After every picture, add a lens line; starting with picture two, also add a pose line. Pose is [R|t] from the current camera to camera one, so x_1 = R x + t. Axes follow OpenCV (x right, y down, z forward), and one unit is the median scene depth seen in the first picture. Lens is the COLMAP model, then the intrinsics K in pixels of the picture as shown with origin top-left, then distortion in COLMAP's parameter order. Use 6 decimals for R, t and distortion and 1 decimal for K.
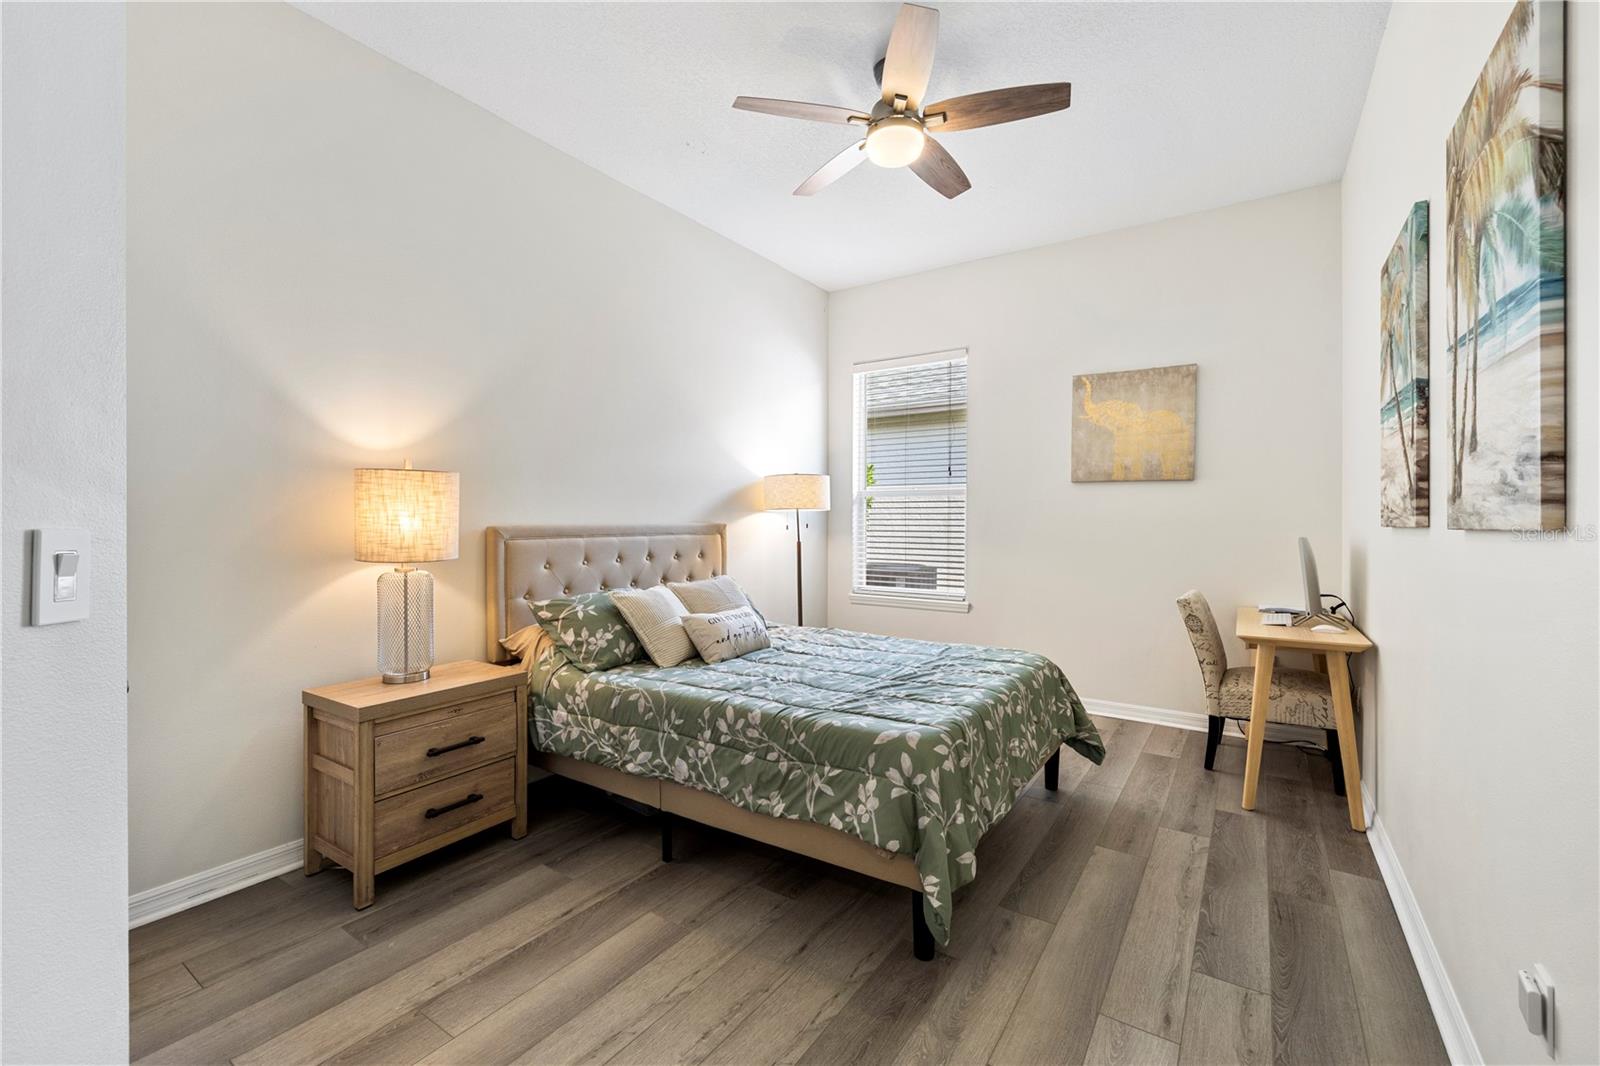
lens RADIAL K [[672.9, 0, 789.5], [0, 672.9, 521.2], [0, 0, 1]] dist [0.003223, -0.000558]
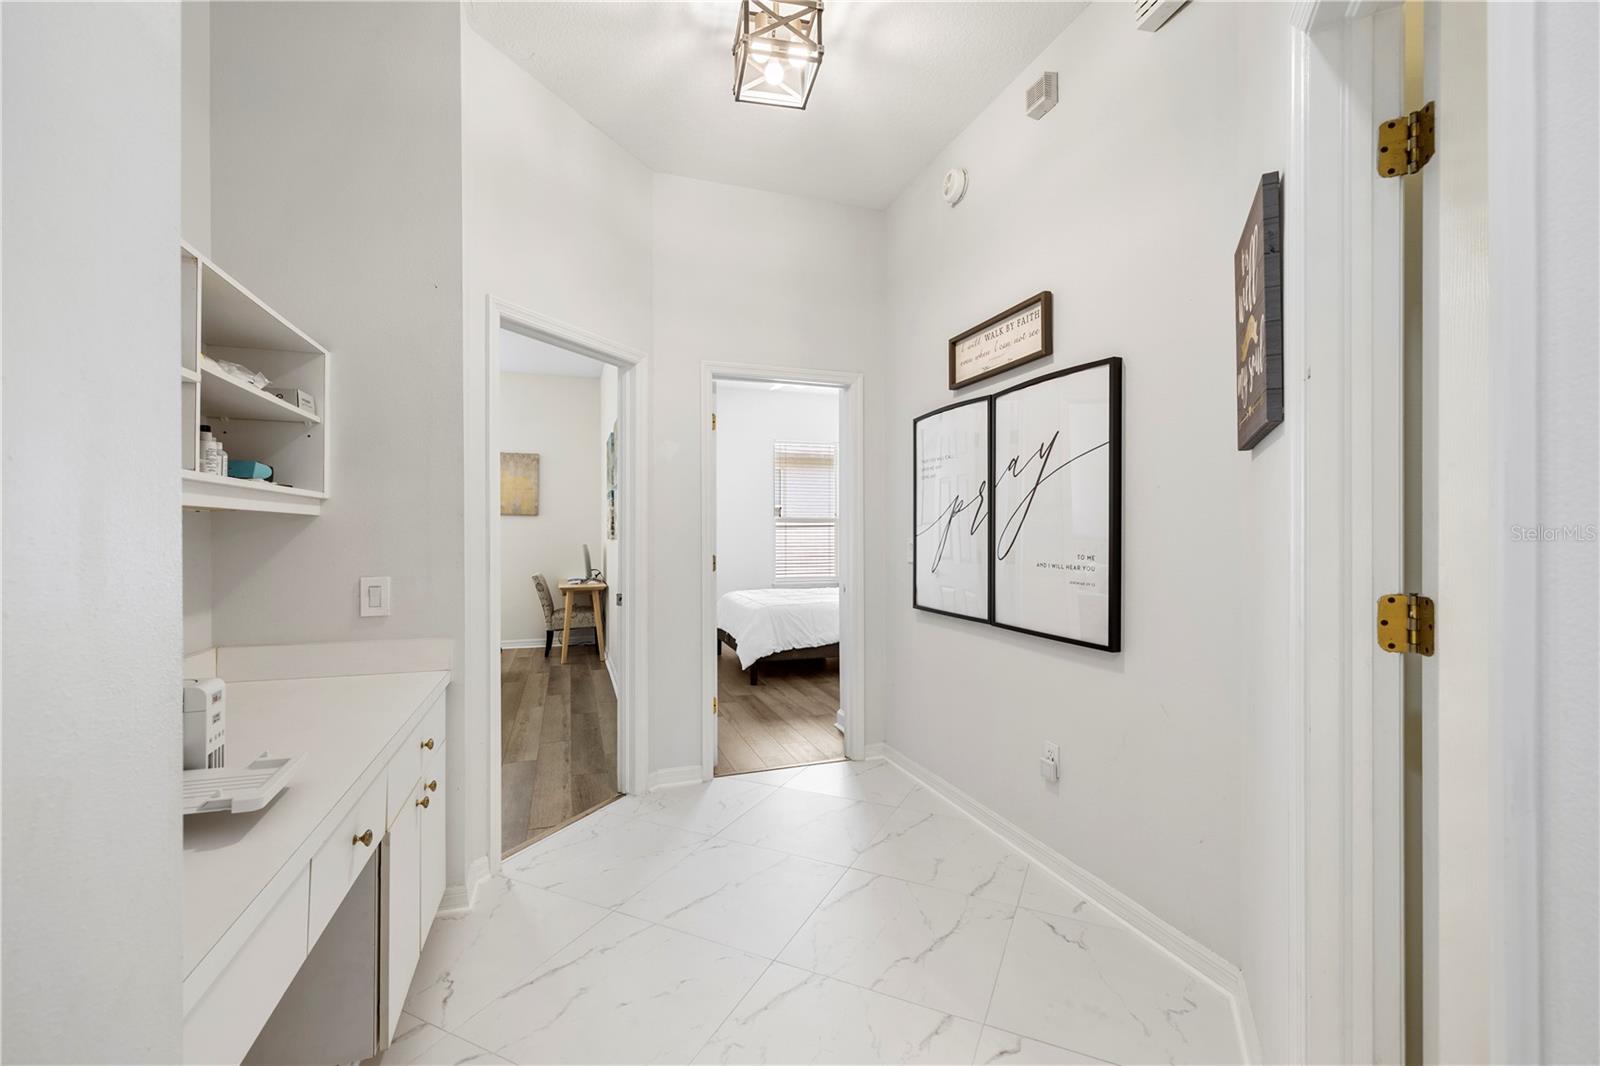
lens RADIAL K [[672.9, 0, 798.3], [0, 672.9, 532.7], [0, 0, 1]] dist [0.003223, -0.000558]
pose [[0.592739, 0.000035, 0.805394, -0.590089], [0.006166, 0.999970, -0.004581, 0.001446], [-0.805371, 0.007682, 0.592722, -0.858361]]
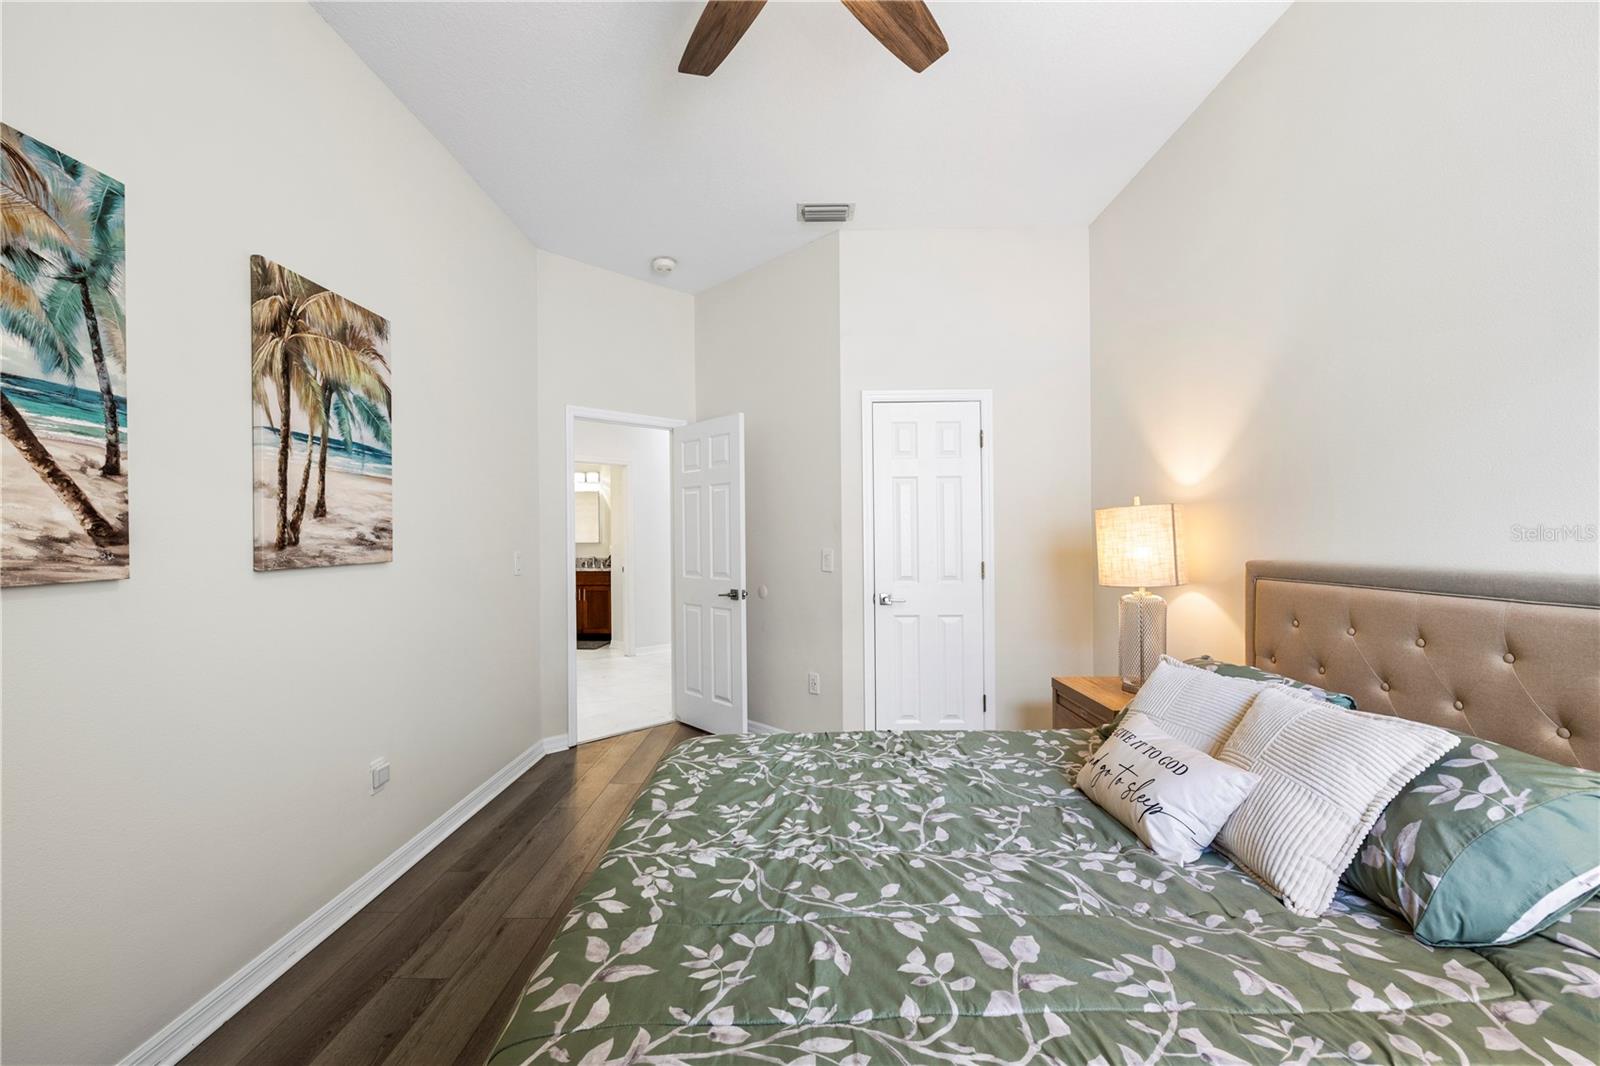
lens RADIAL K [[672.9, 0, 797.7], [0, 672.9, 538.8], [0, 0, 1]] dist [0.003223, -0.000558]
pose [[-0.837664, 0.002285, -0.546181, 0.536518], [-0.000096, 0.999991, 0.004331, -0.026118], [0.546185, 0.003680, -0.837656, 1.639913]]
